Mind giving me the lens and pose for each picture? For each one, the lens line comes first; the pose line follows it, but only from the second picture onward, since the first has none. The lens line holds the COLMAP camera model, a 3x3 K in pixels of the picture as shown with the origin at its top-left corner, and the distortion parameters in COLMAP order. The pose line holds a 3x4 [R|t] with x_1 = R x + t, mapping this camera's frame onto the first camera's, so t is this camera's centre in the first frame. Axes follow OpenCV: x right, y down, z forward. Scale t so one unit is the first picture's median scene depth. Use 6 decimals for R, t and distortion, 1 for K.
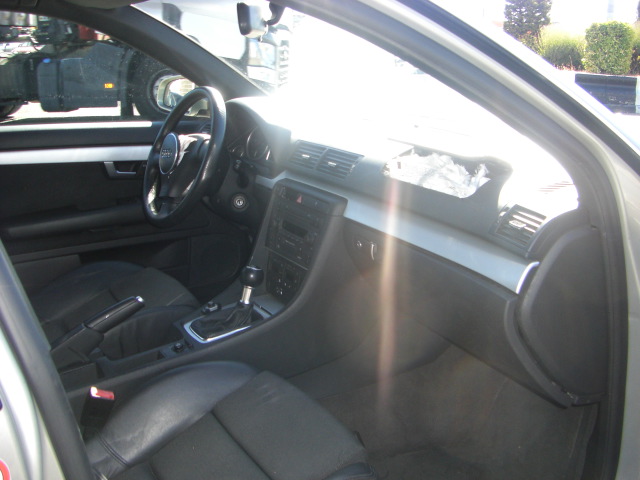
lens RADIAL K [[731.8, 0, 320.0], [0, 731.8, 240.0], [0, 0, 1]] dist [-0.179420, 0.029275]
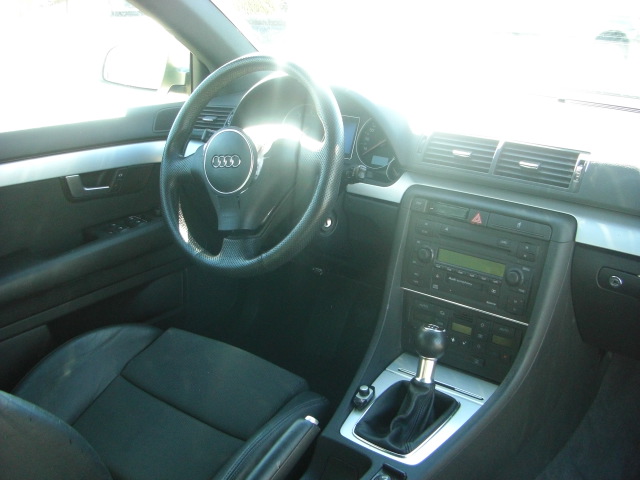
lens RADIAL K [[705.4, 0, 320.0], [0, 705.4, 240.0], [0, 0, 1]] dist [-0.199163, 0.148527]
pose [[0.934807, -0.127312, 0.331552, -0.381440], [0.101333, 0.990347, 0.094573, -0.111402], [-0.340392, -0.054810, 0.938685, 0.430330]]
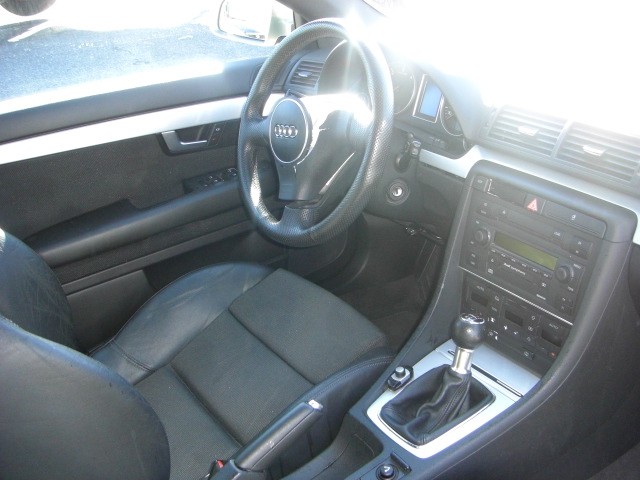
lens RADIAL K [[705.4, 0, 320.0], [0, 705.4, 240.0], [0, 0, 1]] dist [-0.199163, 0.148527]
pose [[0.994907, -0.096187, 0.030137, -0.230216], [0.088757, 0.977697, 0.190346, -0.154776], [-0.047773, -0.186702, 0.981254, 0.411472]]
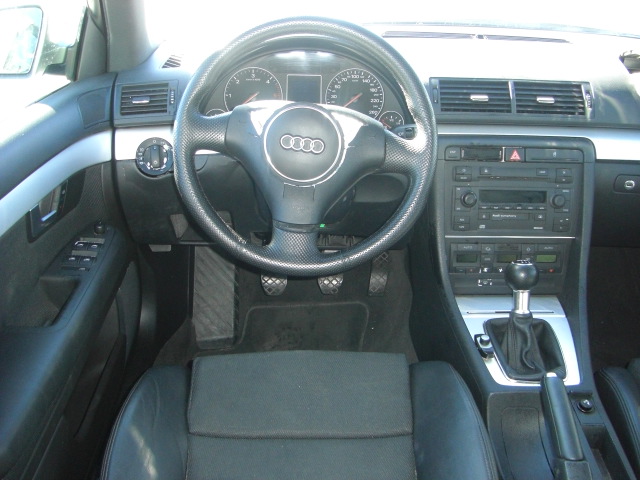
lens RADIAL K [[731.8, 0, 320.0], [0, 731.8, 240.0], [0, 0, 1]] dist [-0.179420, 0.029275]
pose [[0.503081, -0.371173, 0.780474, -0.725960], [0.222898, 0.928249, 0.297774, -0.236700], [-0.835001, 0.024162, 0.549718, 0.757083]]
